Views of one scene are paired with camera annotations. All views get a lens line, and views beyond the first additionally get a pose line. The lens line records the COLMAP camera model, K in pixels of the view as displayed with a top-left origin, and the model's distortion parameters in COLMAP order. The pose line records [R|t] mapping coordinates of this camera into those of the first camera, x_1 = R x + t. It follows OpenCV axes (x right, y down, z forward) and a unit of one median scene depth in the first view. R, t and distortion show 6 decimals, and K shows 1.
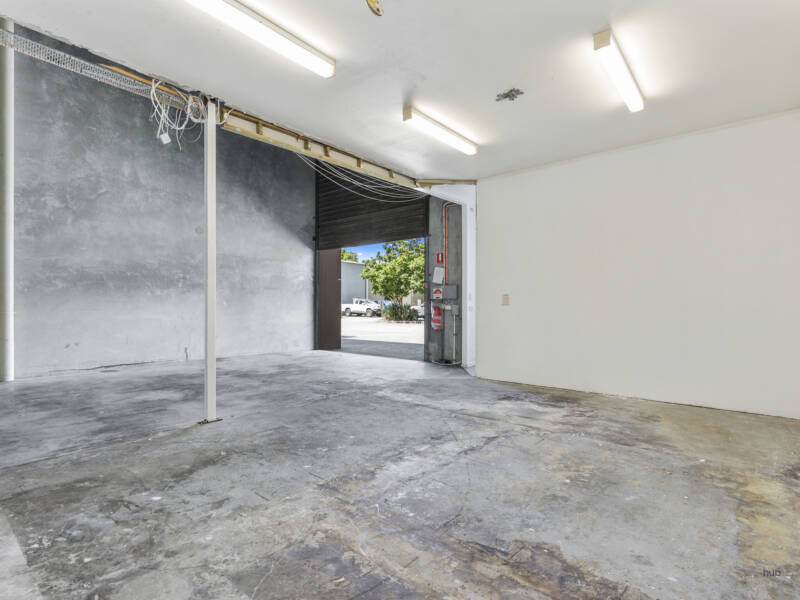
lens RADIAL K [[414.0, 0, 397.2], [0, 414.0, 310.0], [0, 0, 1]] dist [-0.003377, -0.000505]
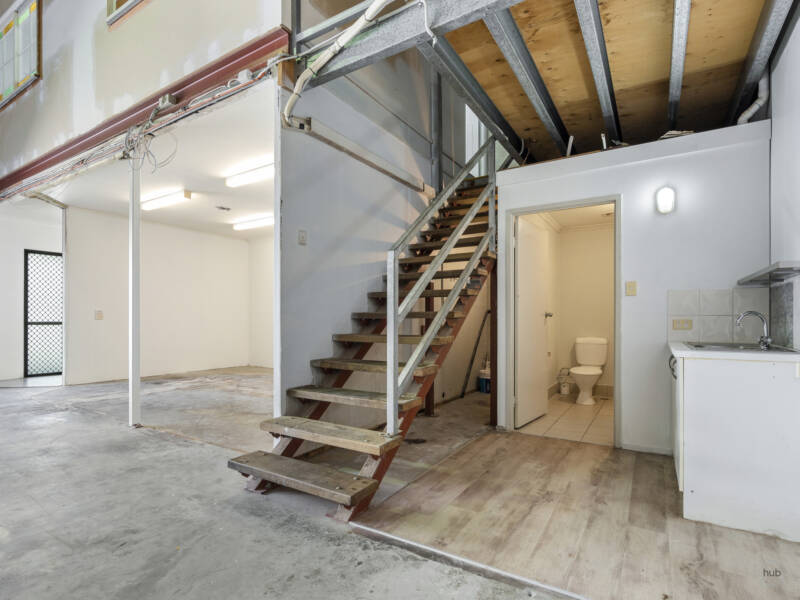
lens RADIAL K [[414.0, 0, 397.2], [0, 414.0, 310.0], [0, 0, 1]] dist [-0.003377, -0.000505]
pose [[-0.145971, 0.019276, 0.989101, -1.964875], [0.003128, 0.999814, -0.019023, -0.022552], [-0.989284, 0.000317, -0.146005, 0.547219]]
